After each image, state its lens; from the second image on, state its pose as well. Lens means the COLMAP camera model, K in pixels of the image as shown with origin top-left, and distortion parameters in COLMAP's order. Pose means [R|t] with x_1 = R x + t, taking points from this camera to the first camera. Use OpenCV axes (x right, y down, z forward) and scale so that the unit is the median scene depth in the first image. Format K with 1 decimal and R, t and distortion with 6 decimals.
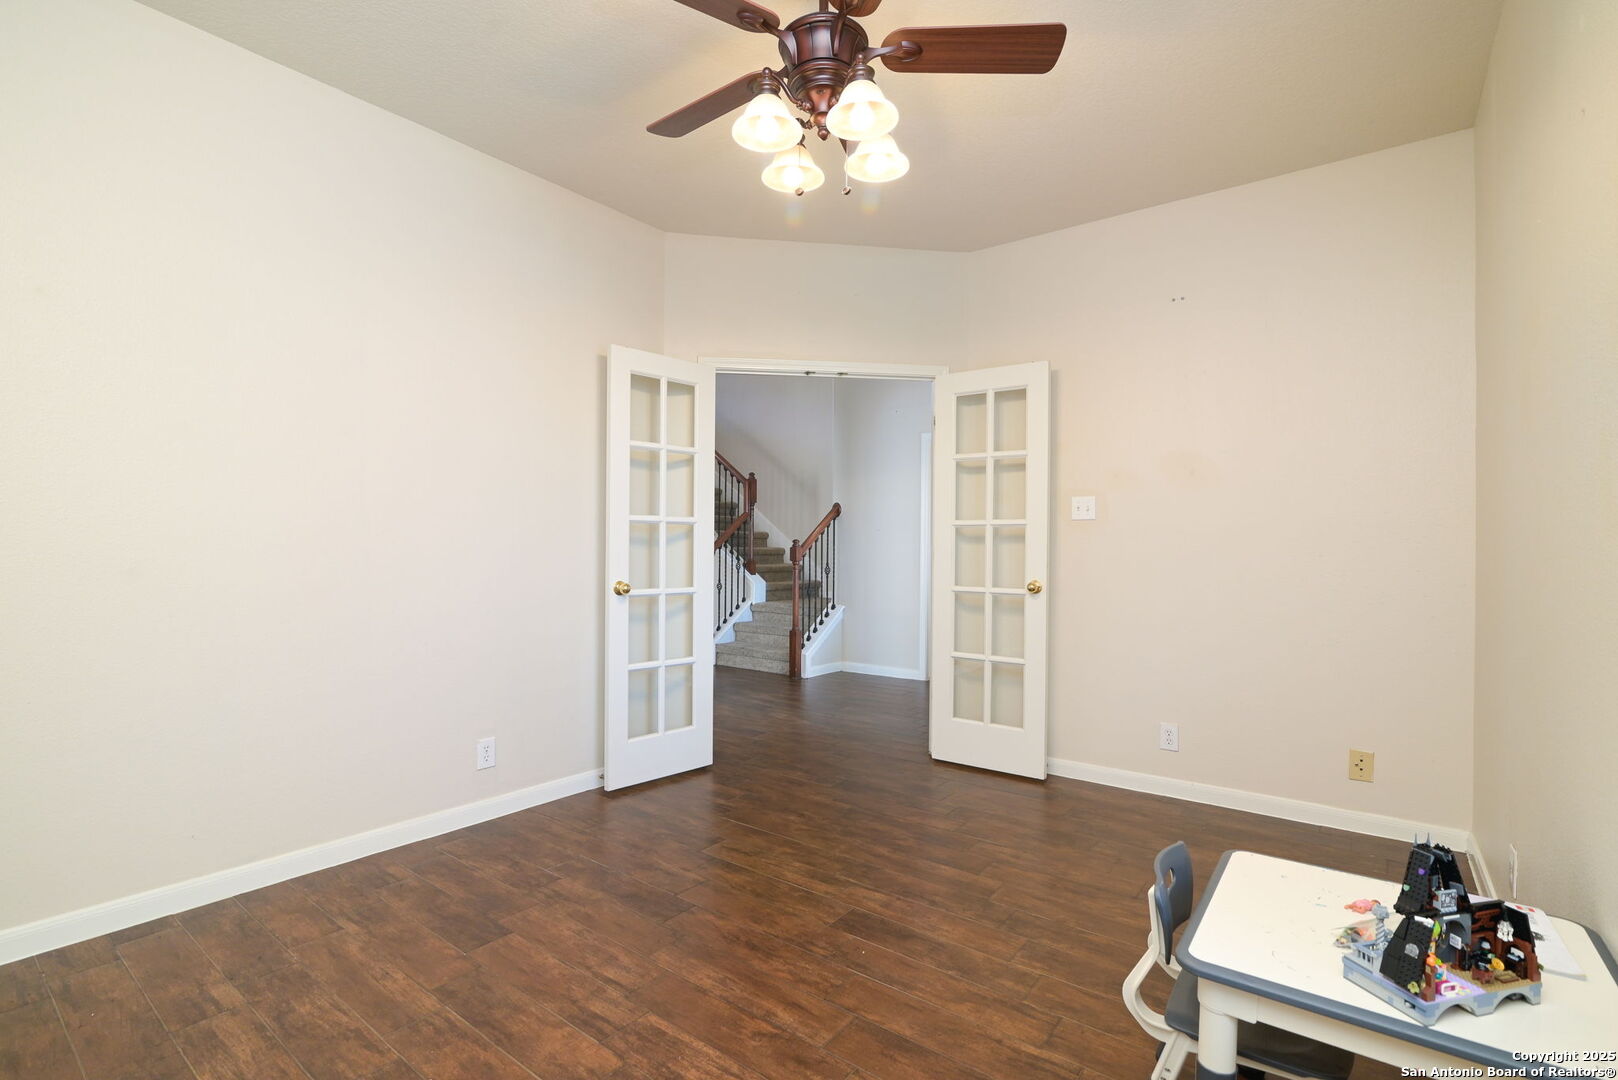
lens RADIAL K [[740.5, 0, 809.3], [0, 740.5, 544.5], [0, 0, 1]] dist [-0.018081, 0.000463]
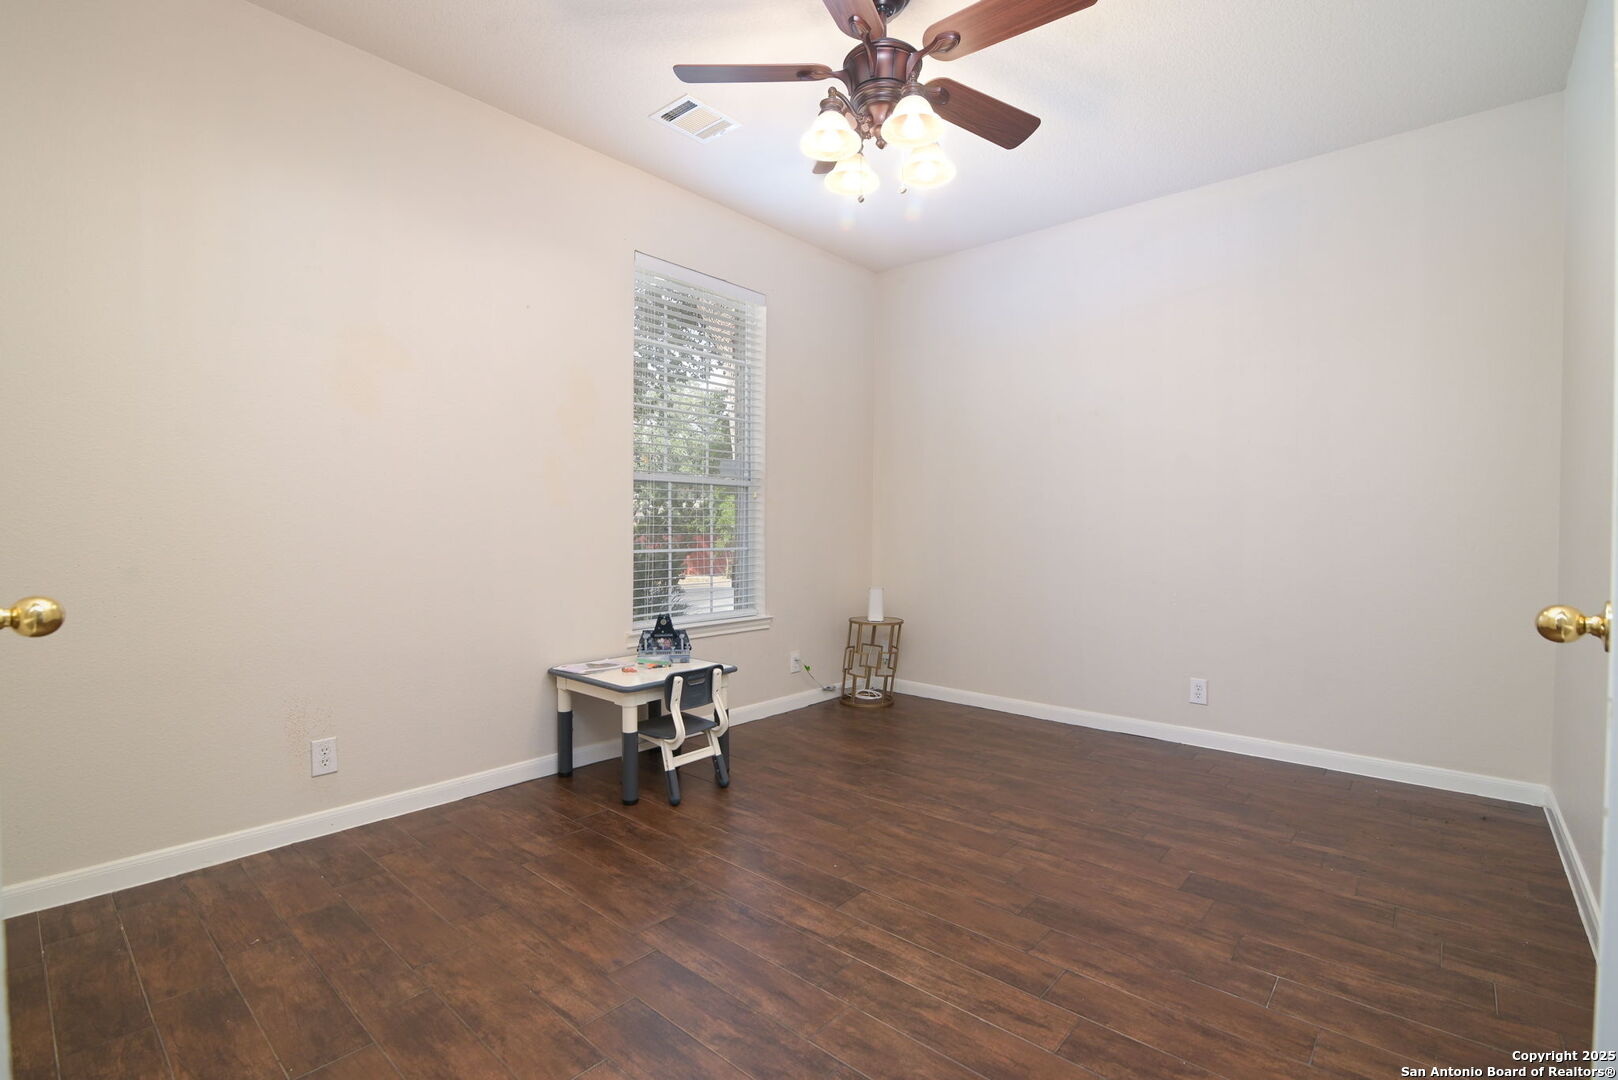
lens RADIAL K [[740.5, 0, 808.0], [0, 740.5, 538.0], [0, 0, 1]] dist [-0.018081, 0.000463]
pose [[-0.997298, -0.012434, 0.072405, 0.036936], [-0.012044, 0.999911, 0.005825, 0.043067], [-0.072471, 0.004937, -0.997358, 1.962028]]
